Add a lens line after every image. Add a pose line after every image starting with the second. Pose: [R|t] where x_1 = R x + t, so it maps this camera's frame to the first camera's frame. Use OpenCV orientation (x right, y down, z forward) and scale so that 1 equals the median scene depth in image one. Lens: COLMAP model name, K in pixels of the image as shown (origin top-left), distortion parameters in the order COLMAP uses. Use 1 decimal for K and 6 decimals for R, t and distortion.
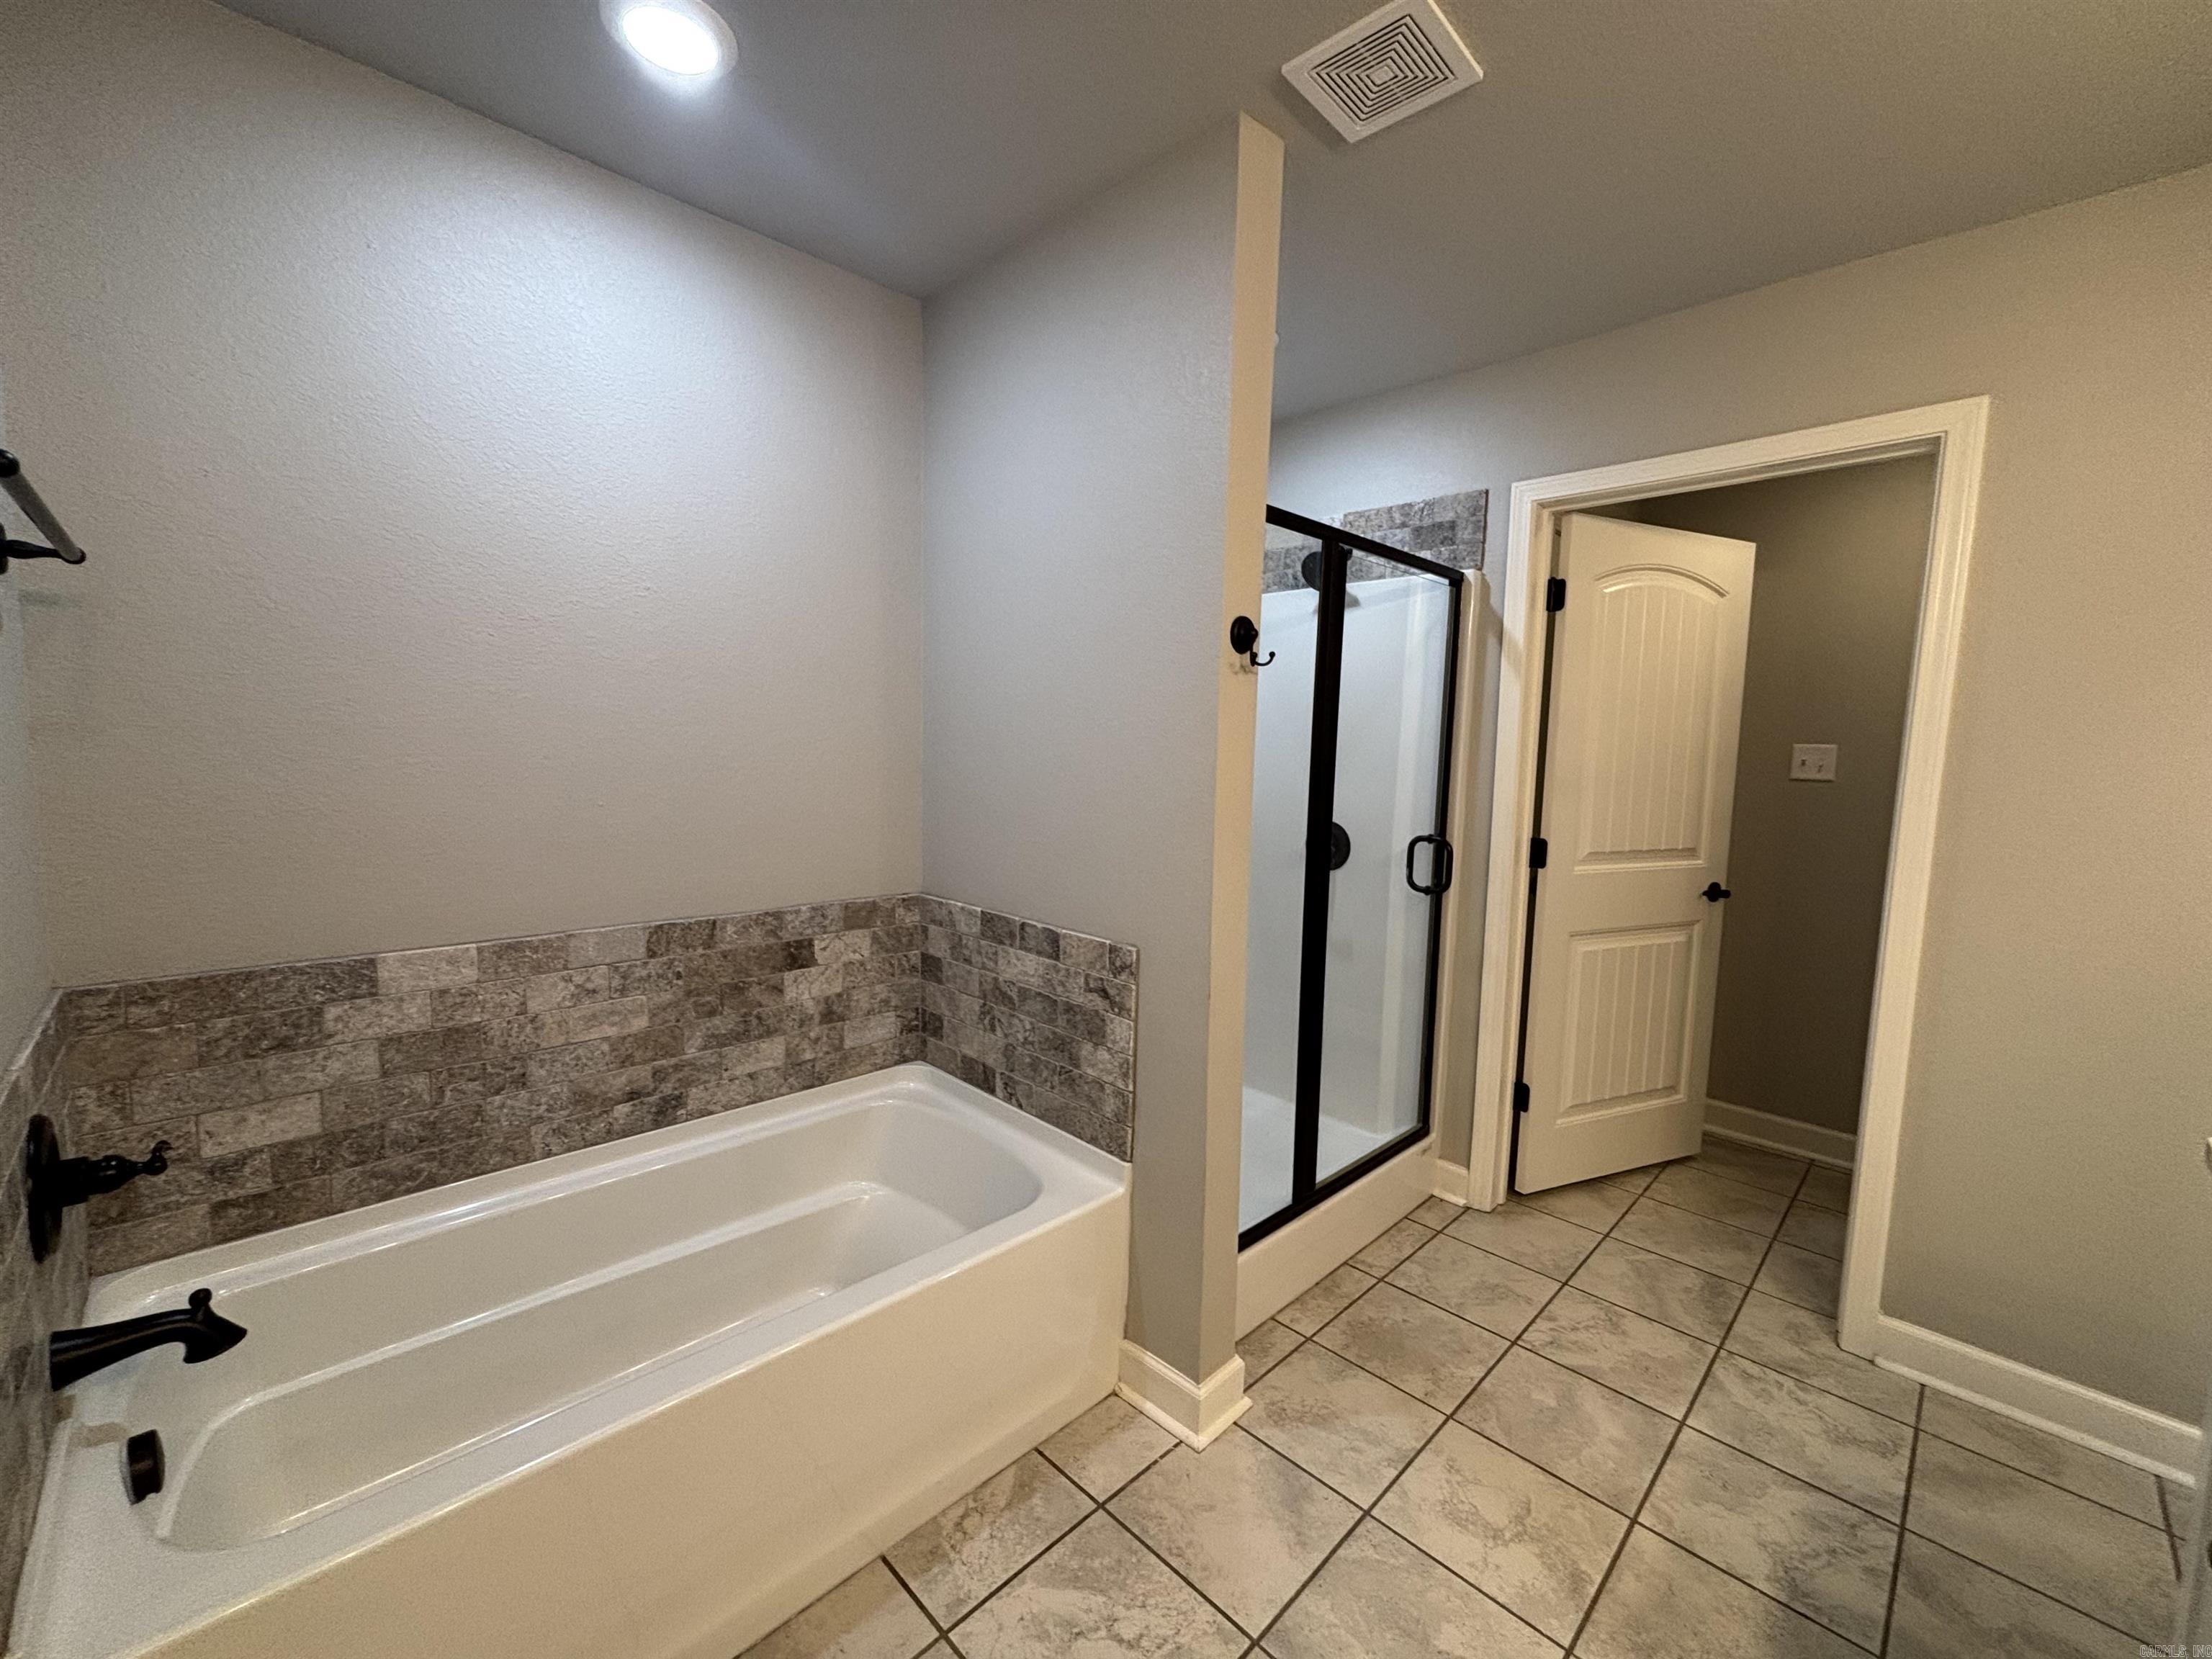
lens RADIAL K [[895.2, 0, 1104.6], [0, 895.2, 833.4], [0, 0, 1]] dist [0.010552, -0.000727]
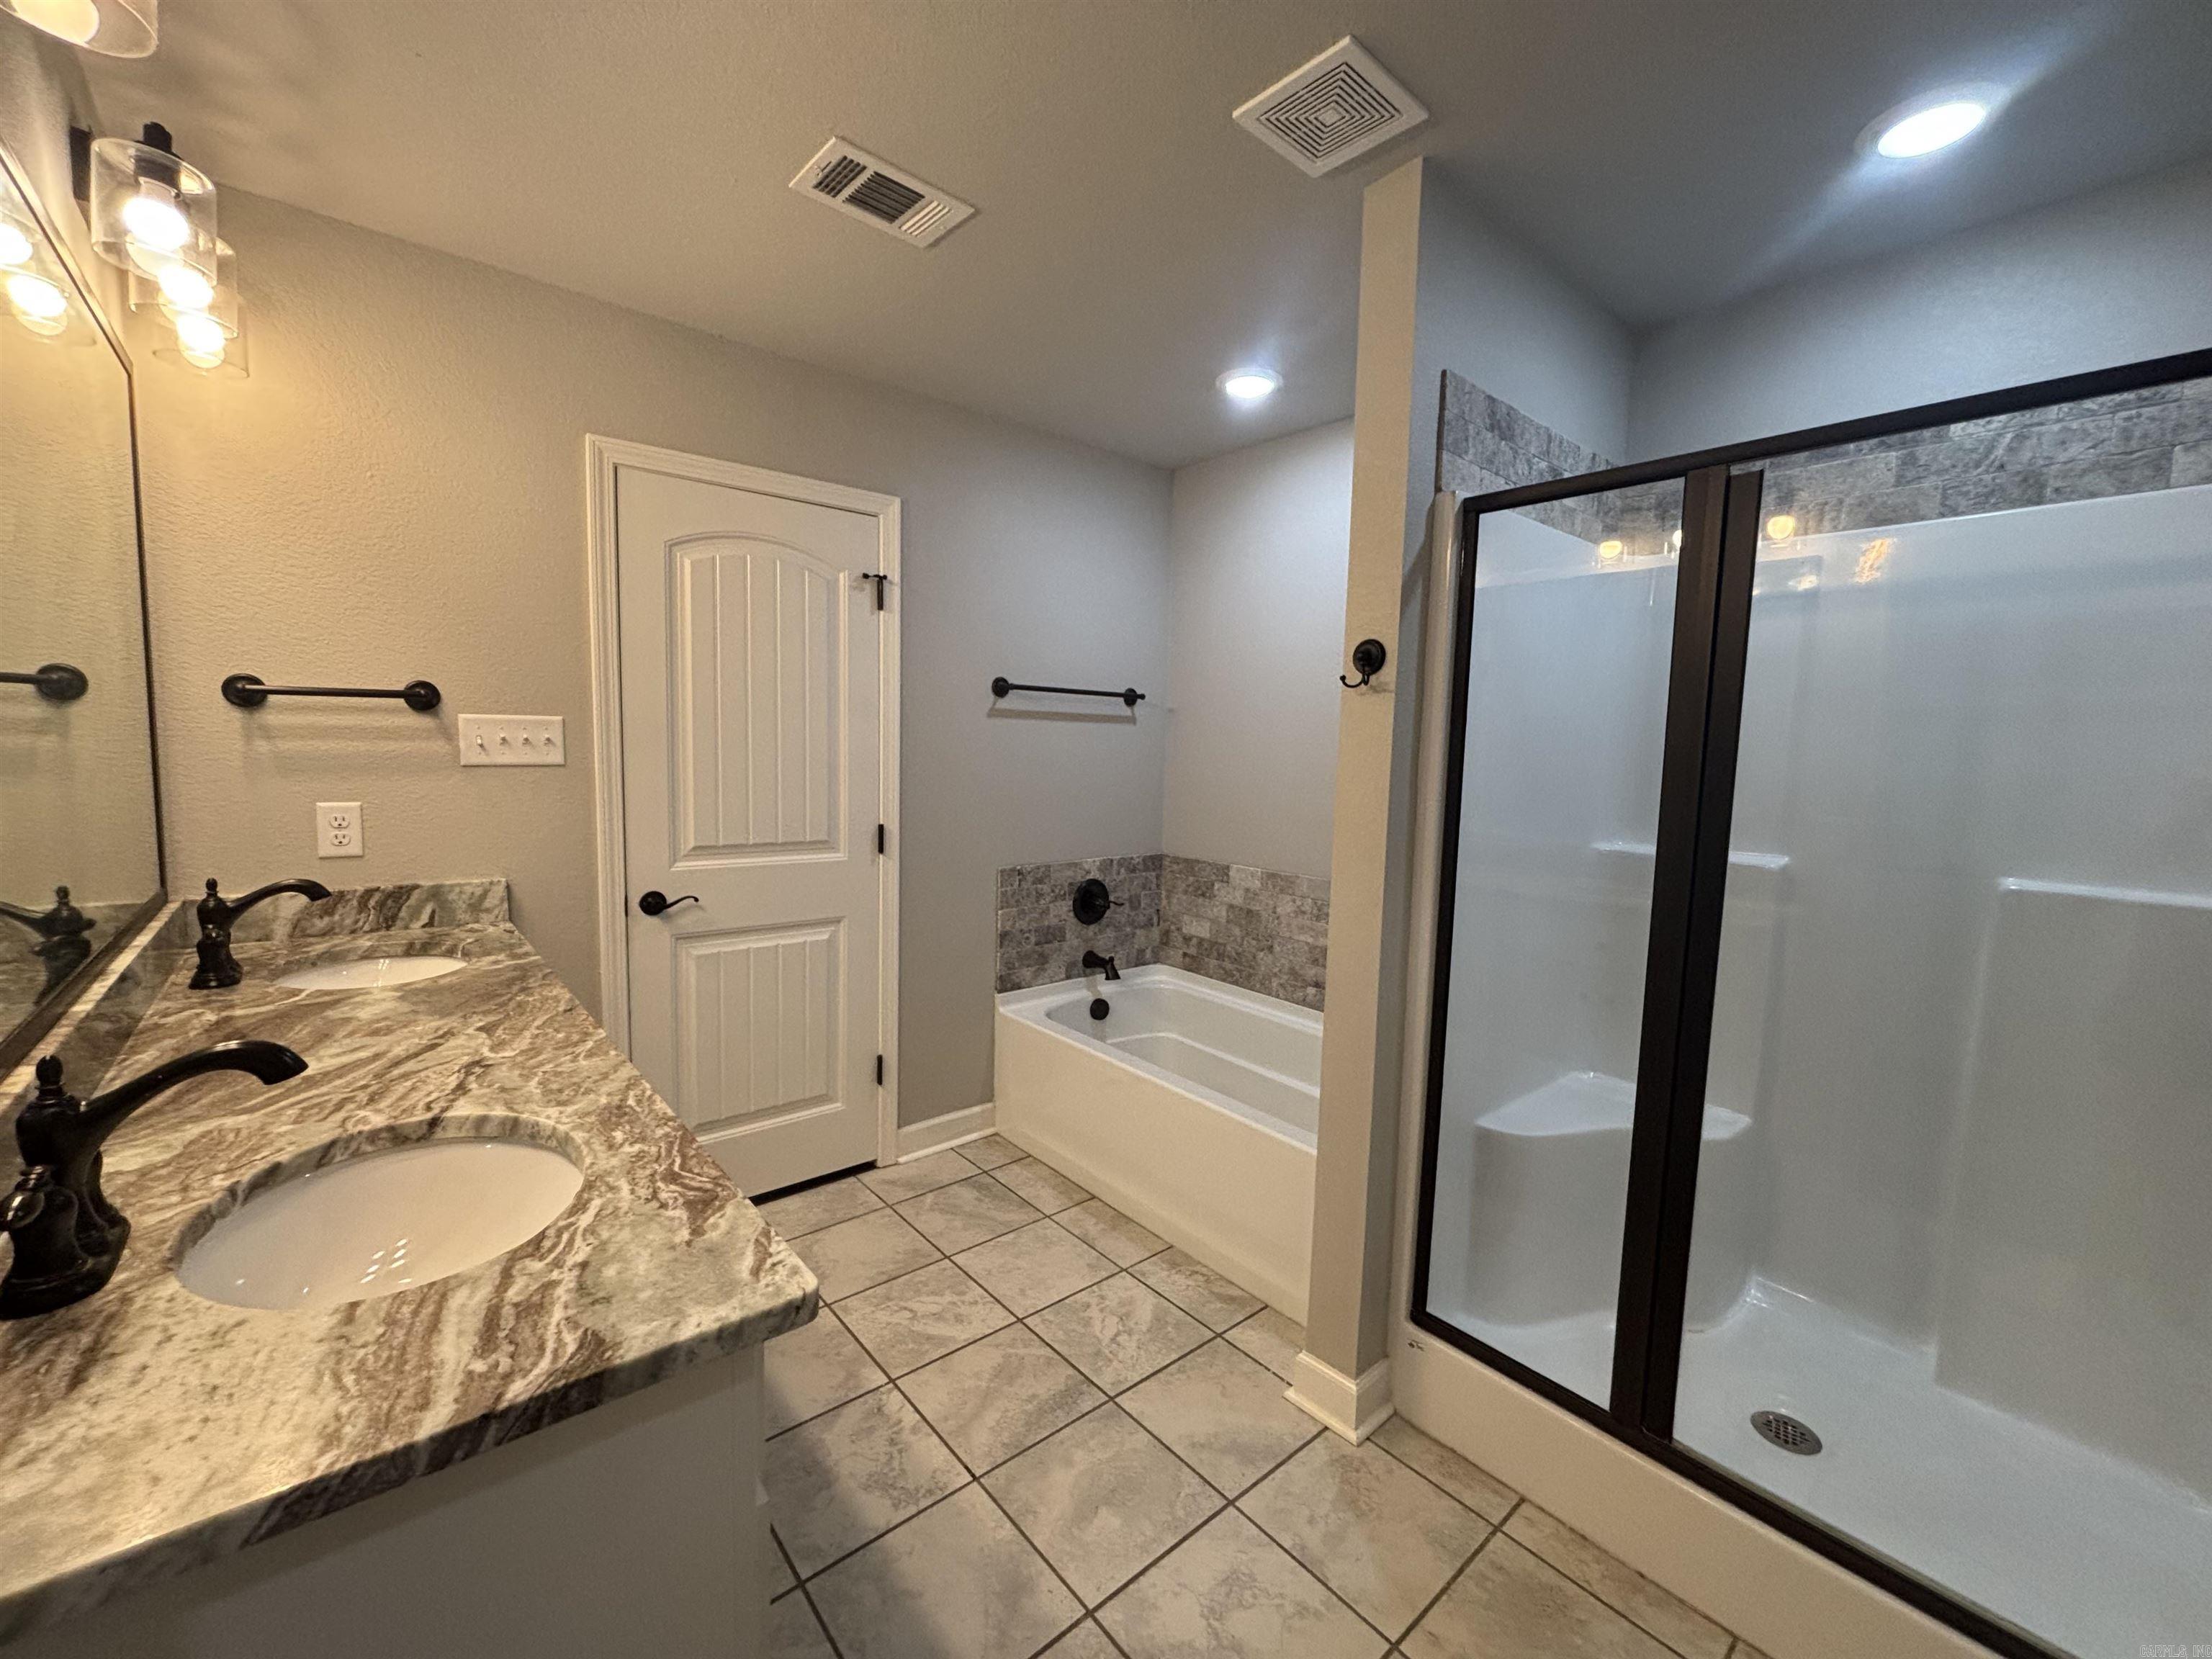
lens RADIAL K [[895.2, 0, 1104.6], [0, 895.2, 833.4], [0, 0, 1]] dist [0.010552, -0.000727]
pose [[-0.070462, 0.077796, -0.994476, 1.228146], [-0.124048, 0.988532, 0.086121, -0.075288], [0.989771, 0.129431, -0.060003, 0.790305]]
